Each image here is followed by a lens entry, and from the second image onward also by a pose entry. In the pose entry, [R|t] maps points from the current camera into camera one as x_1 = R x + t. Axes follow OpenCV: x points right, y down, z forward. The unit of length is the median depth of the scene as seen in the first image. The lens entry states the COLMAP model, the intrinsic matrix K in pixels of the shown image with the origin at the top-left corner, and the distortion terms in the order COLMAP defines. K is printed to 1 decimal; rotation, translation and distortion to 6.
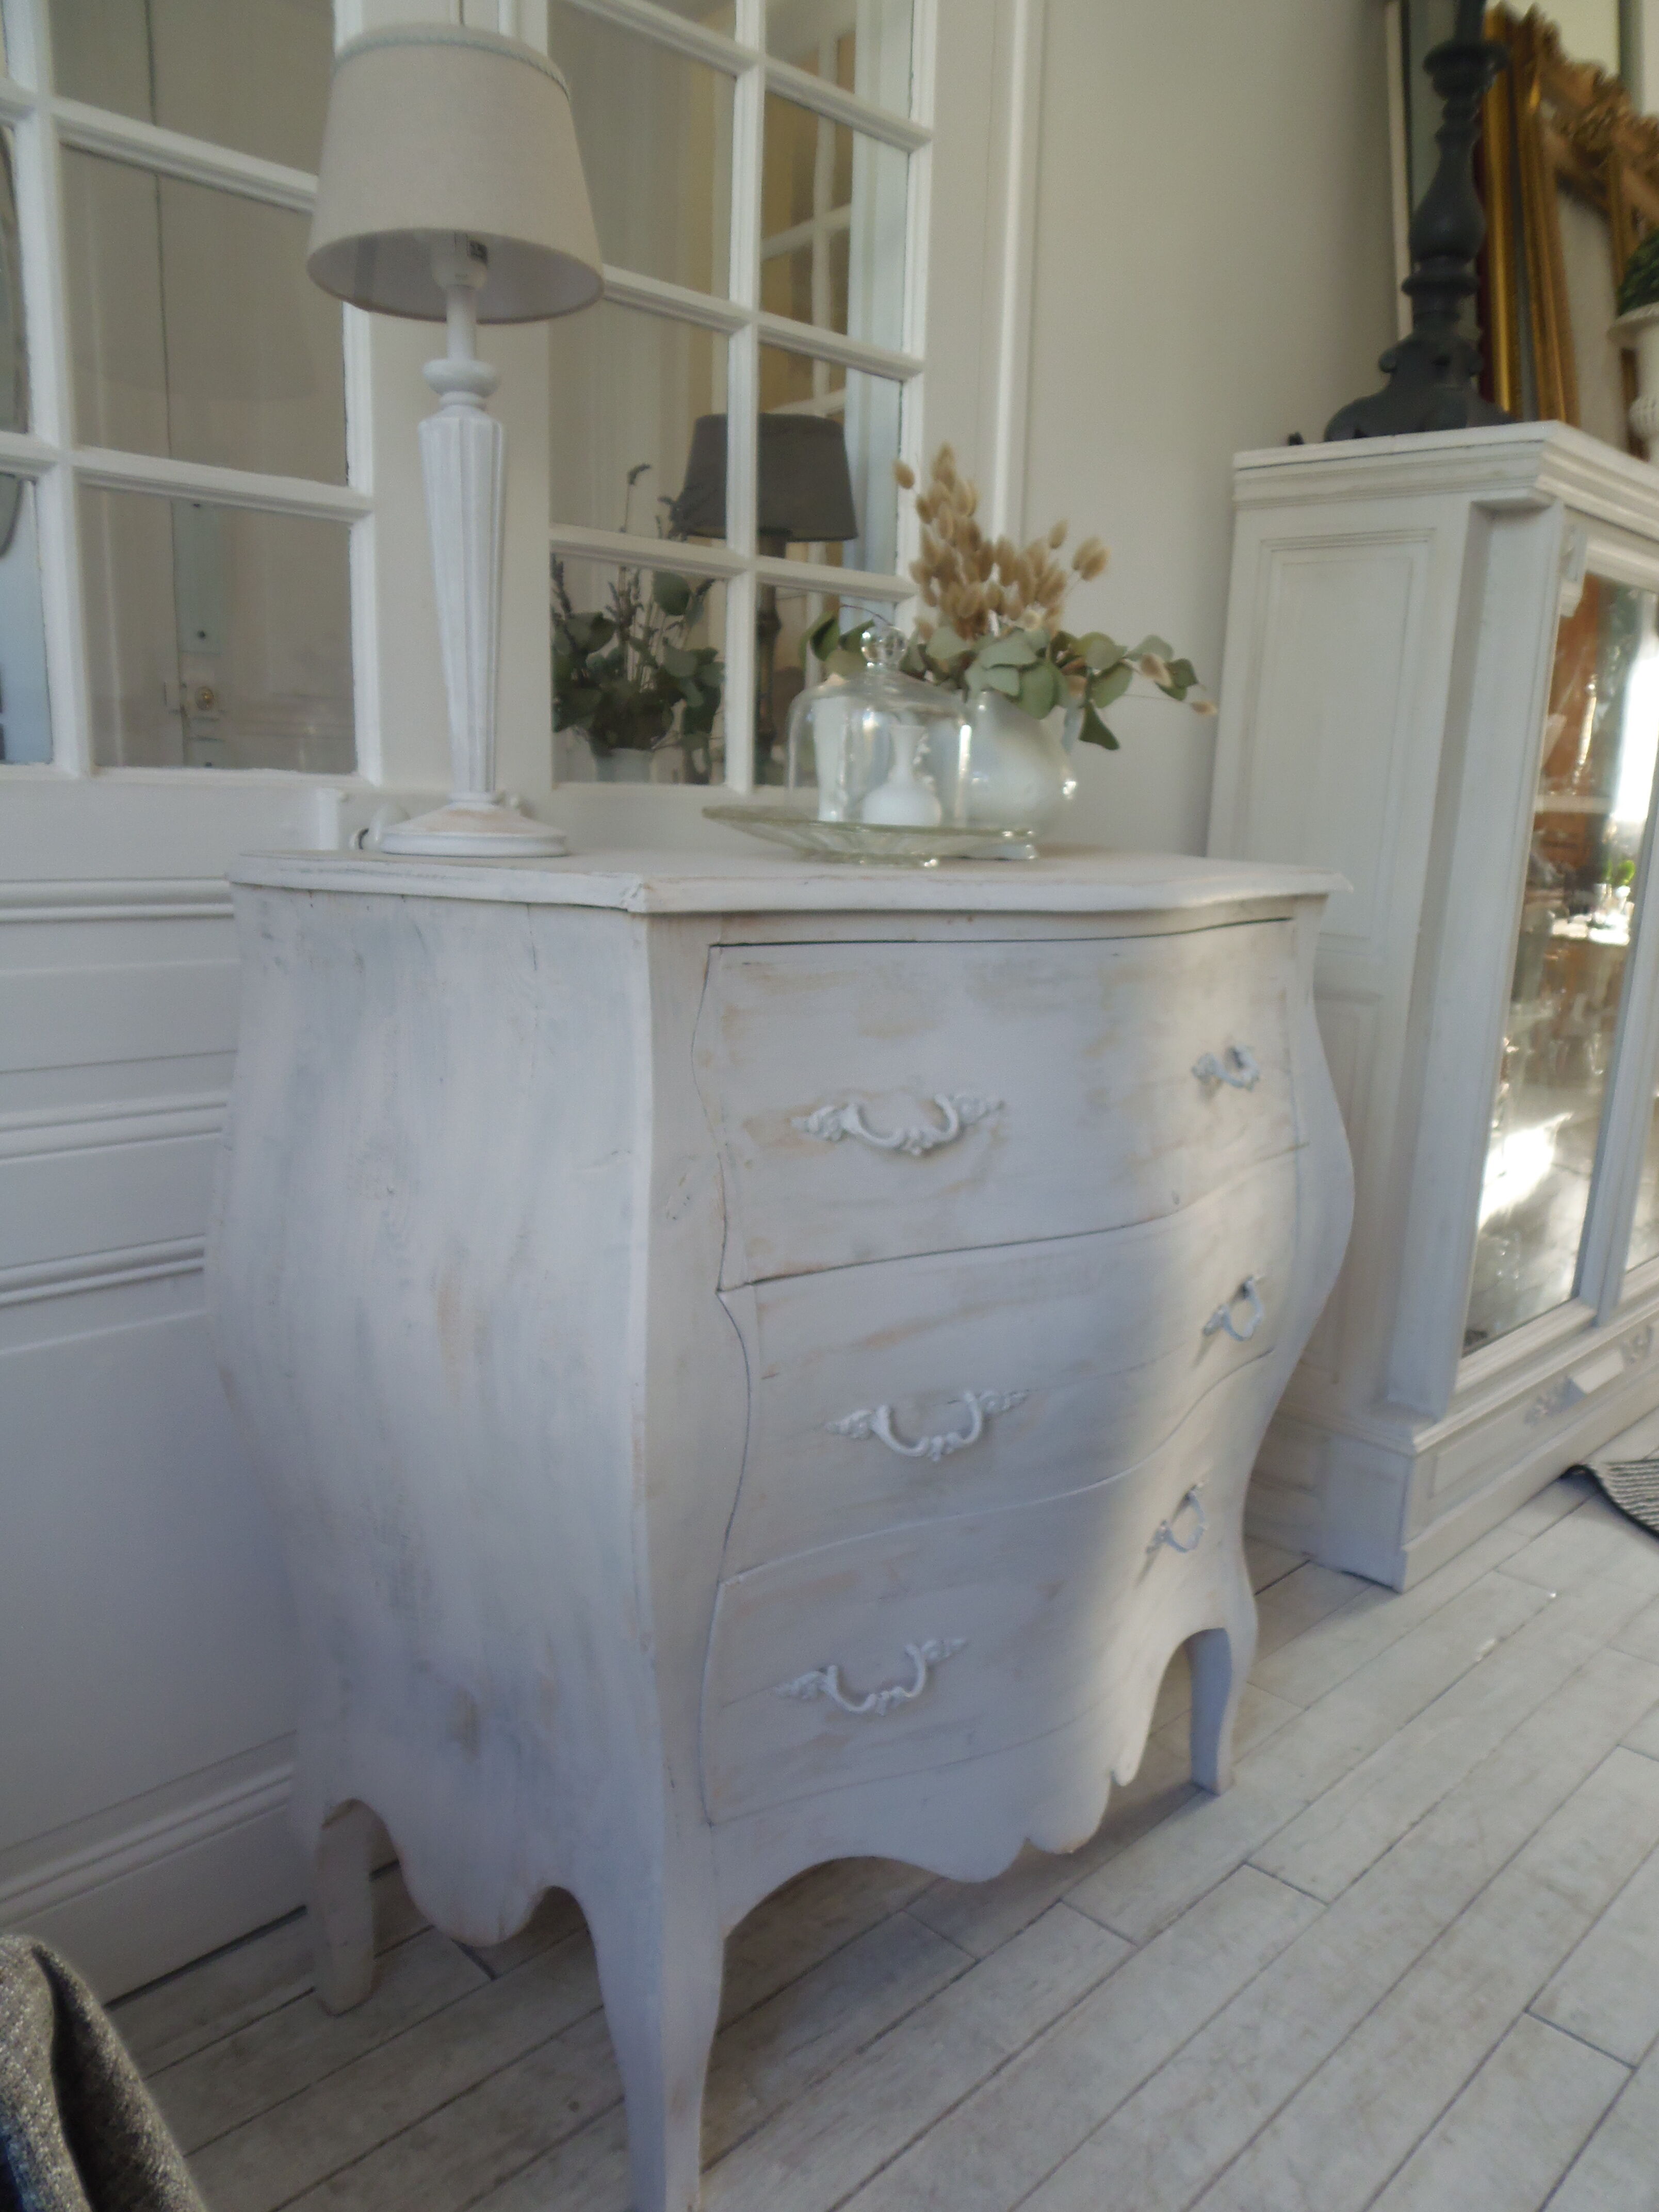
lens RADIAL K [[1608.6, 0, 855.3], [0, 1608.6, 1131.4], [0, 0, 1]] dist [-0.007930, -0.000874]
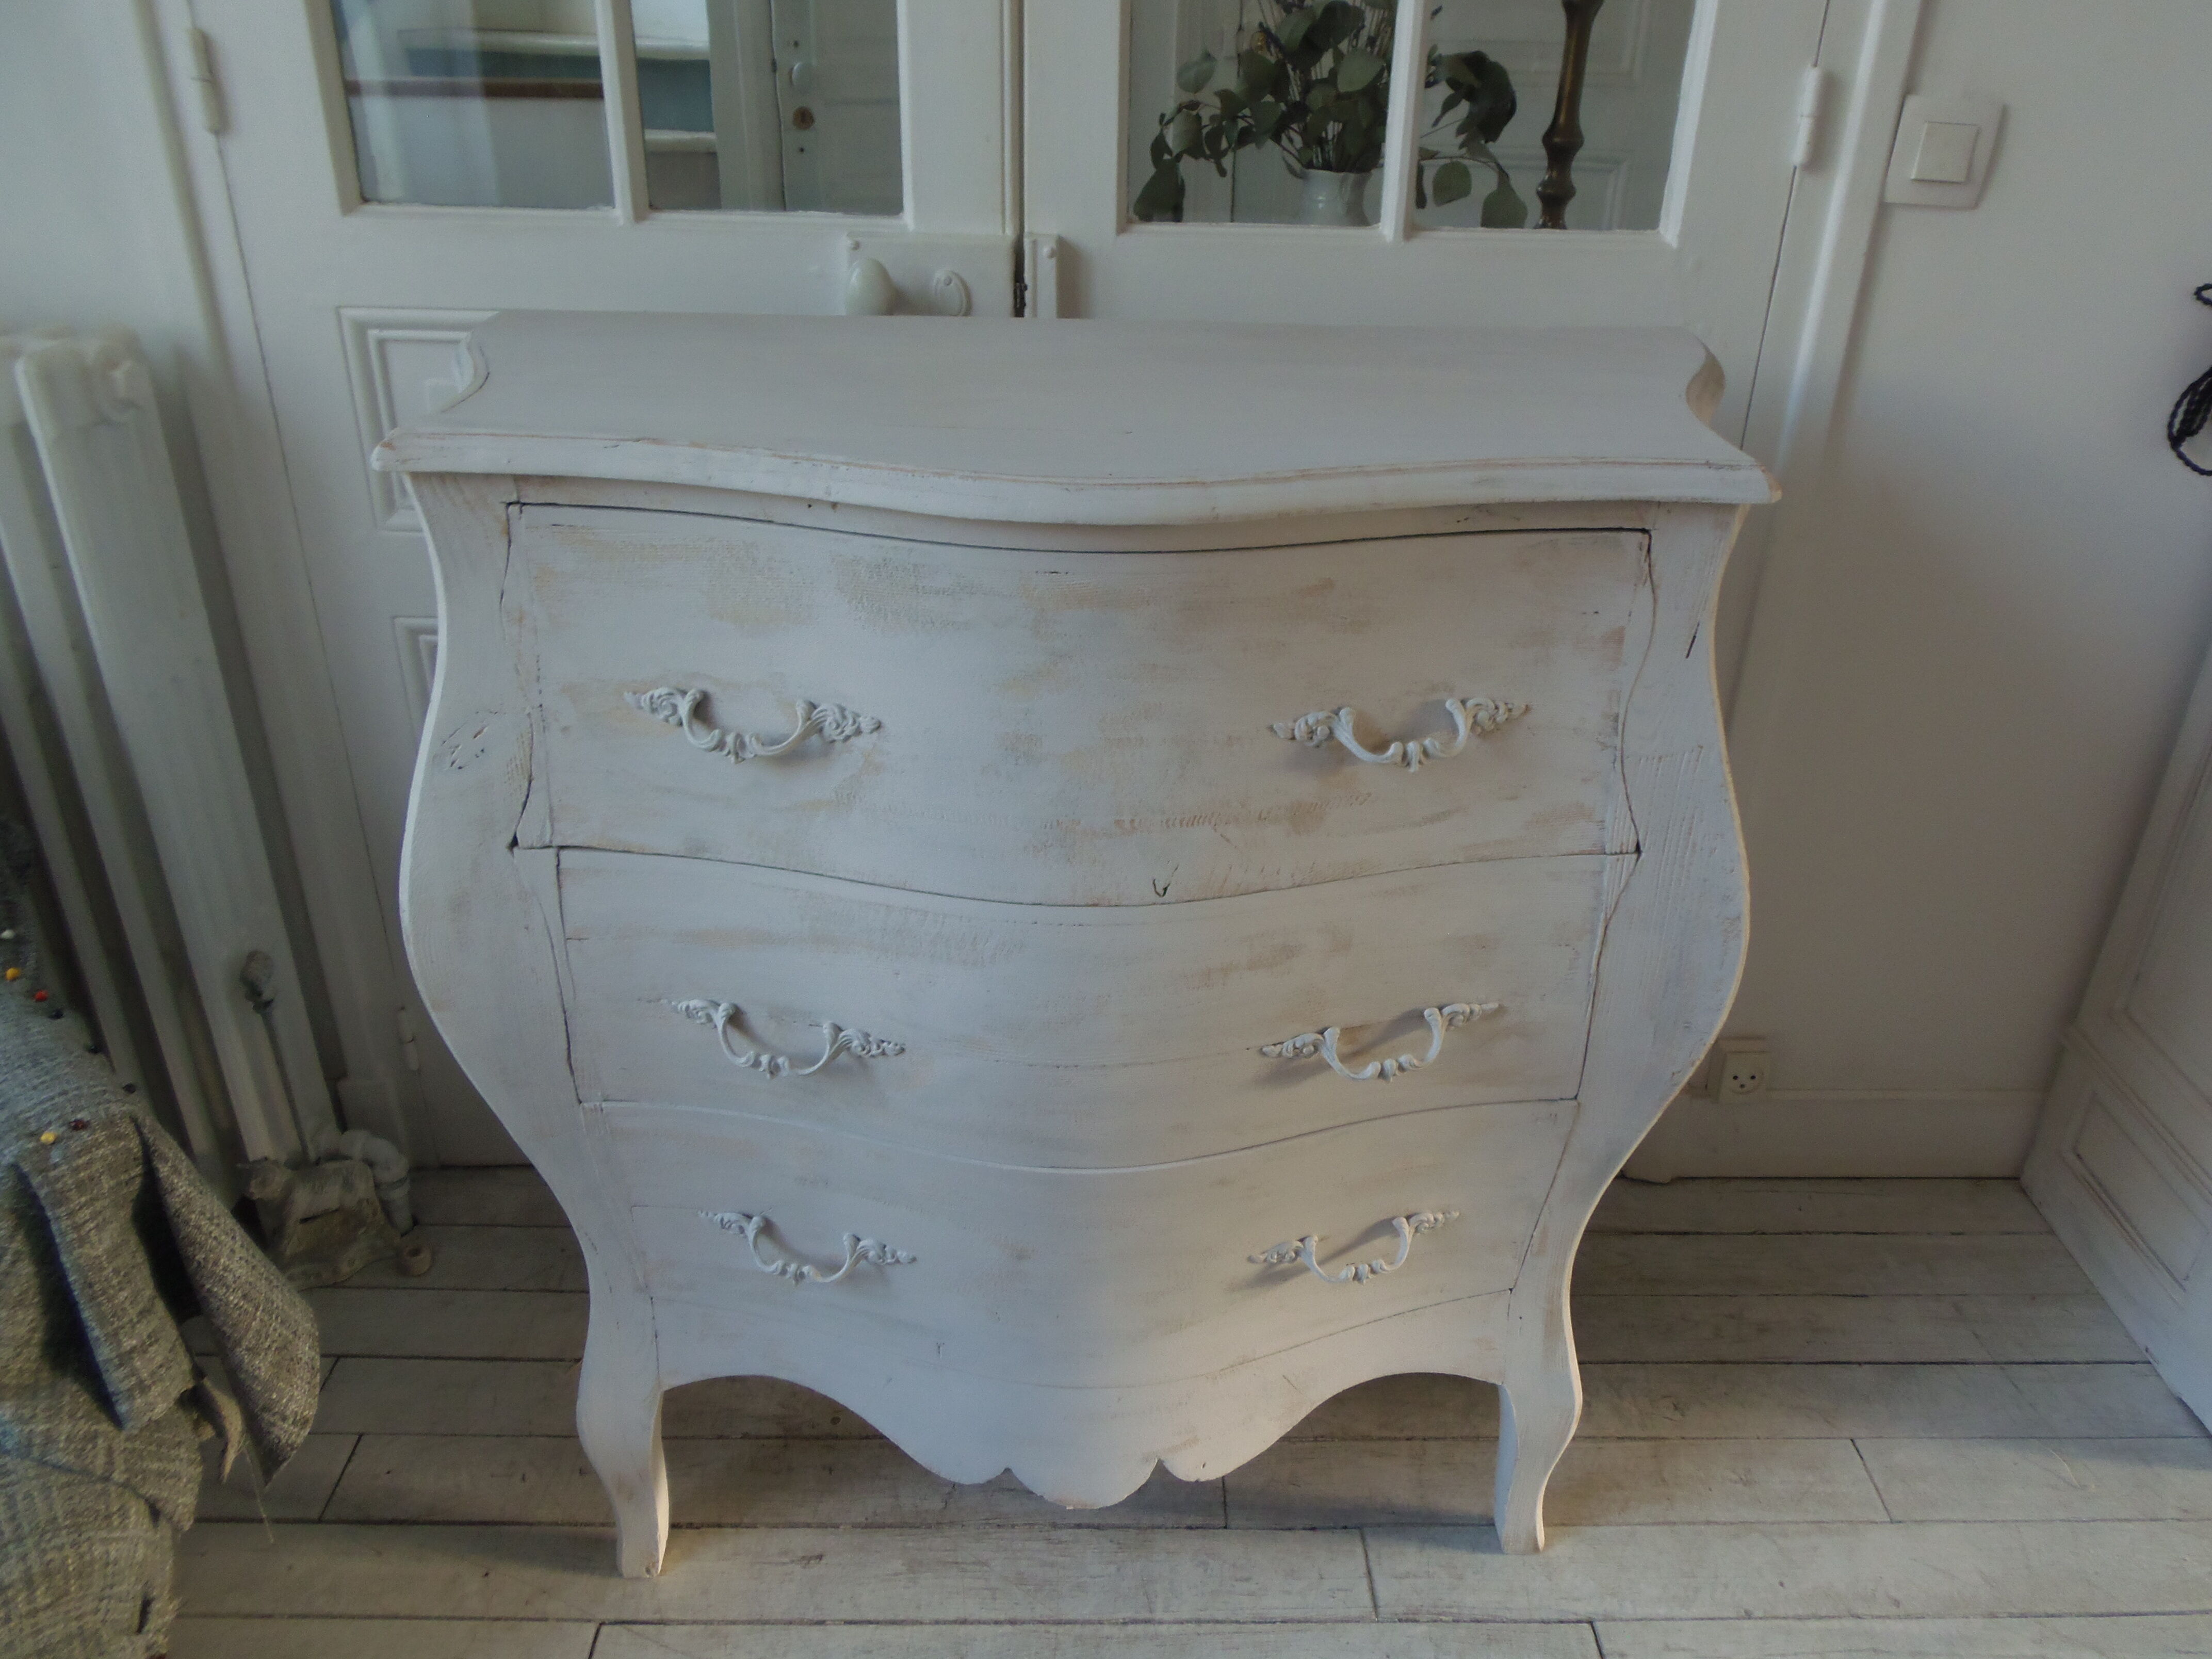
lens RADIAL K [[1608.6, 0, 1145.2], [0, 1608.6, 785.3], [0, 0, 1]] dist [-0.007930, -0.000874]
pose [[0.711133, 0.302286, -0.634754, 0.577167], [-0.148269, 0.947025, 0.284887, -0.199563], [0.687245, -0.108478, 0.718280, 0.343073]]
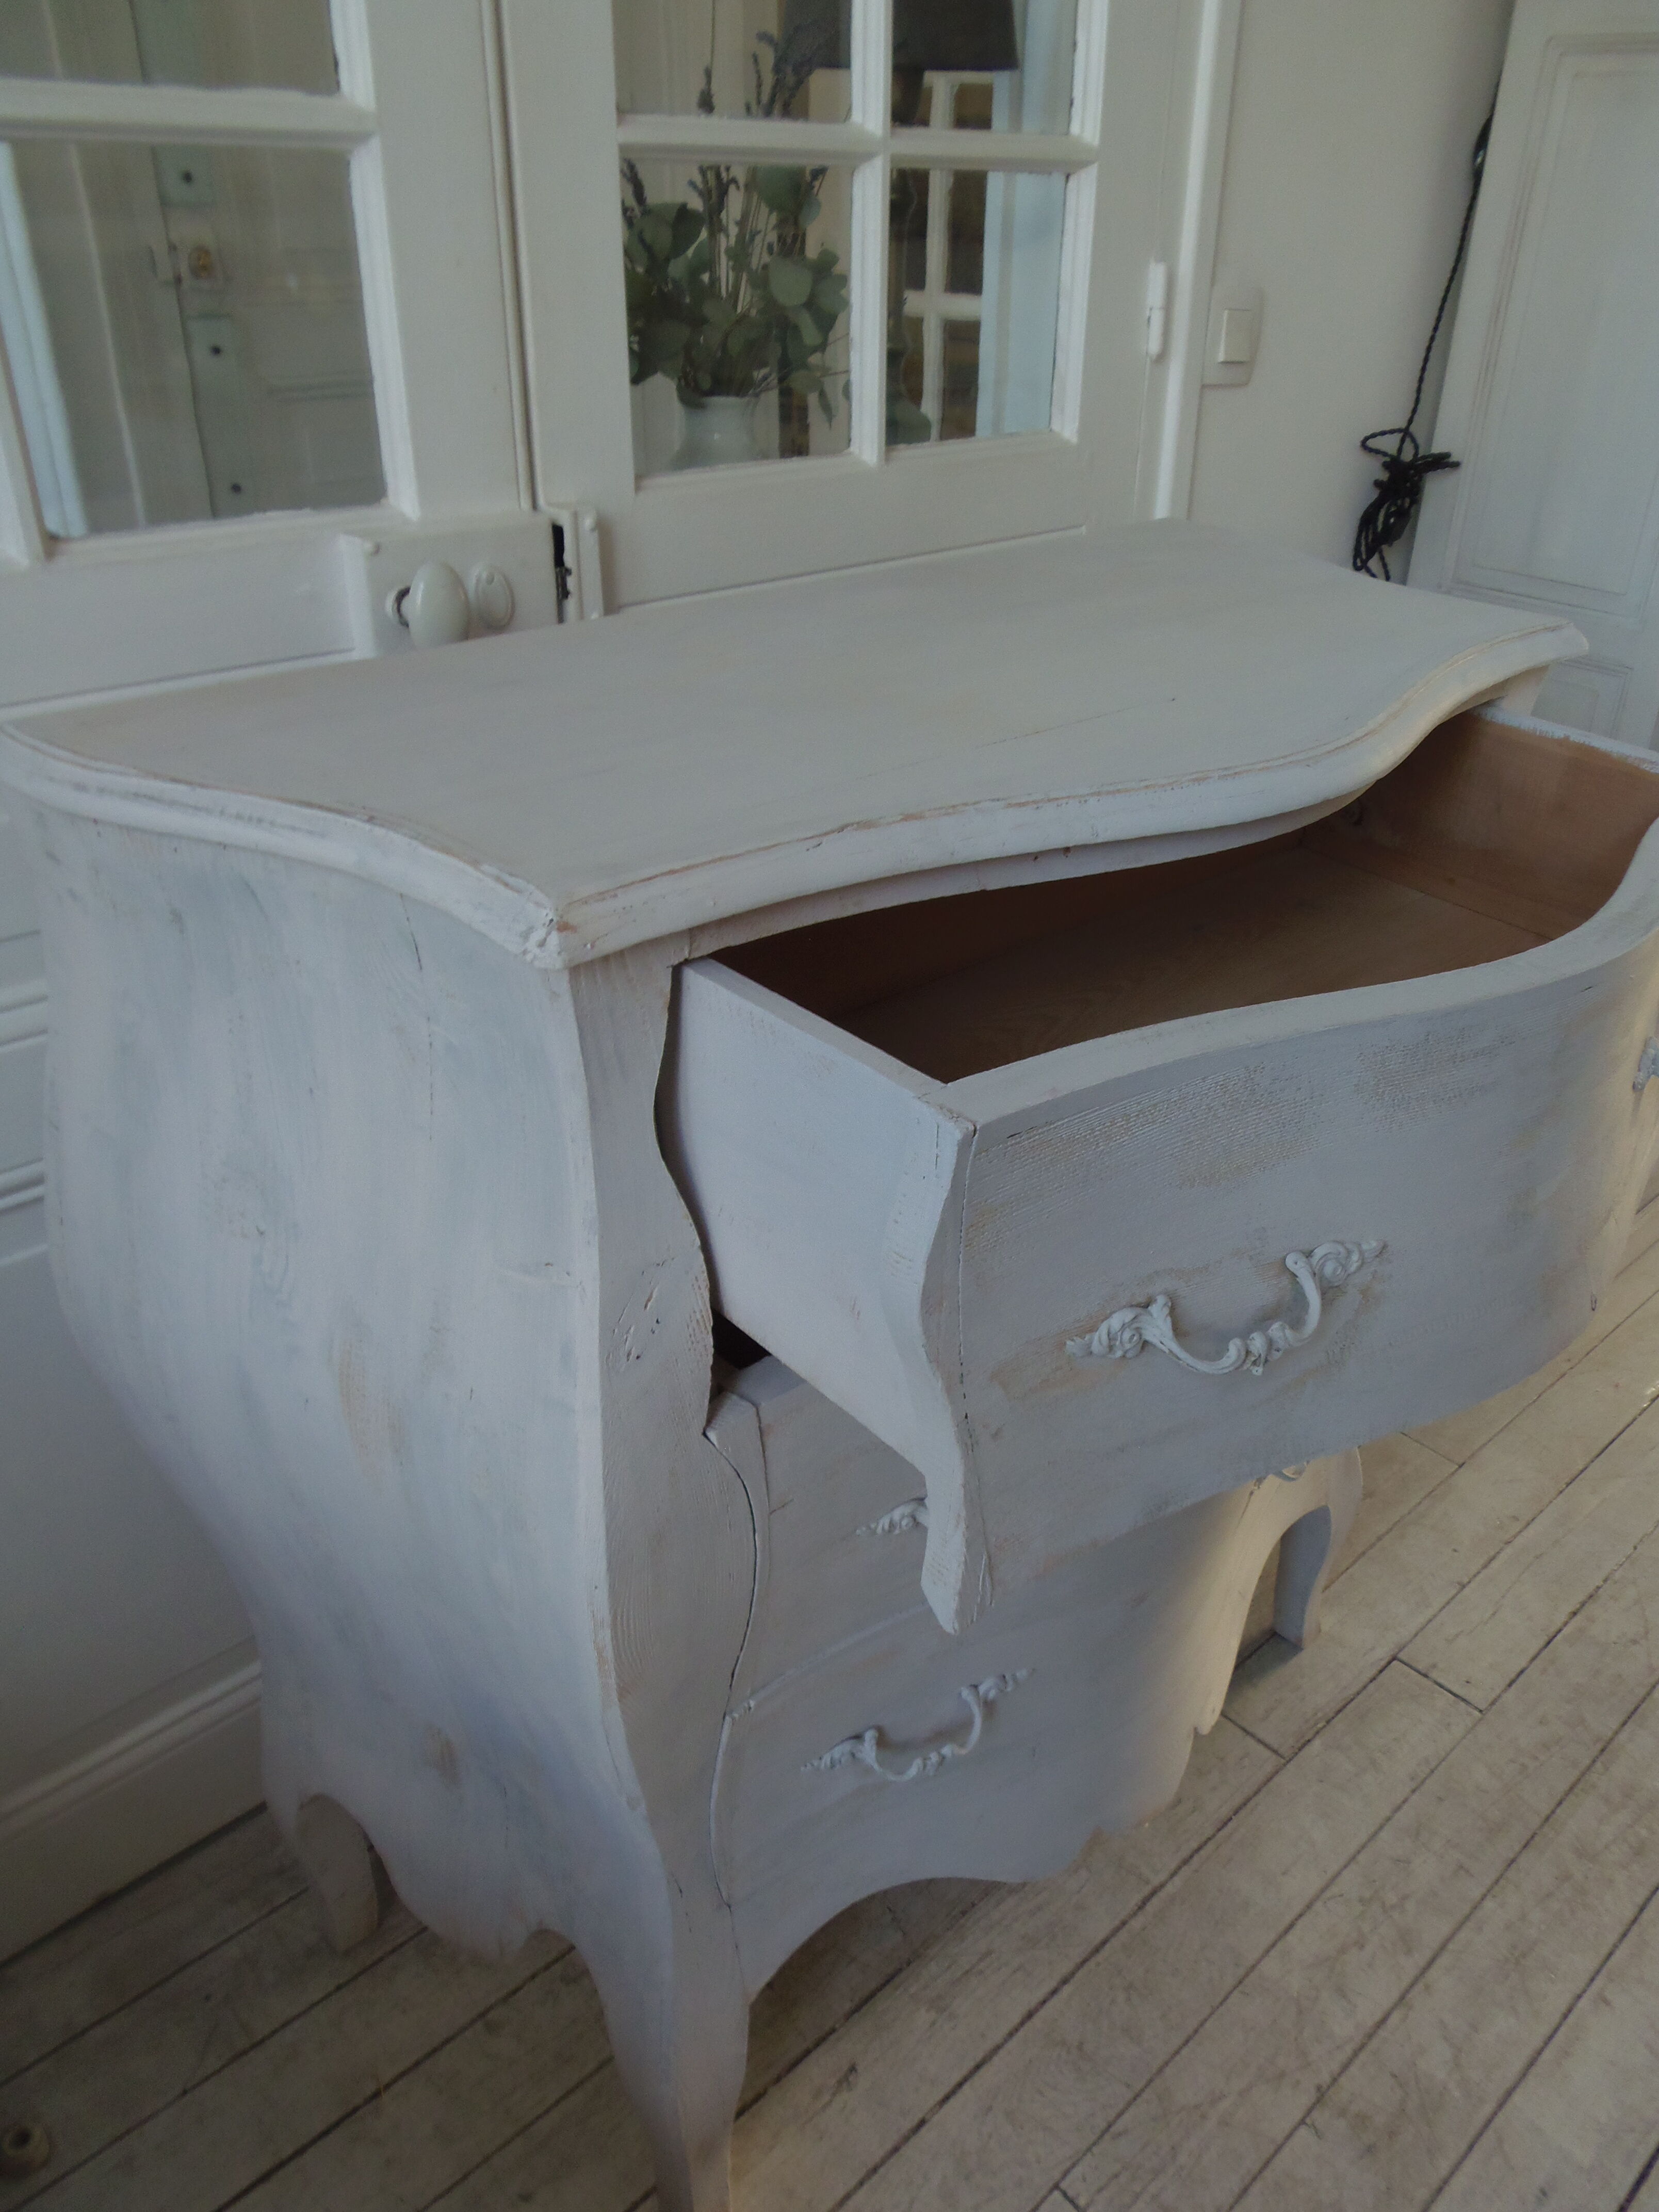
lens RADIAL K [[1608.6, 0, 861.0], [0, 1608.6, 1117.6], [0, 0, 1]] dist [-0.007930, -0.000874]
pose [[0.998721, 0.011377, -0.049258, -0.041969], [0.003850, 0.954405, 0.298490, -0.174902], [0.050408, -0.298298, 0.953141, 0.192944]]
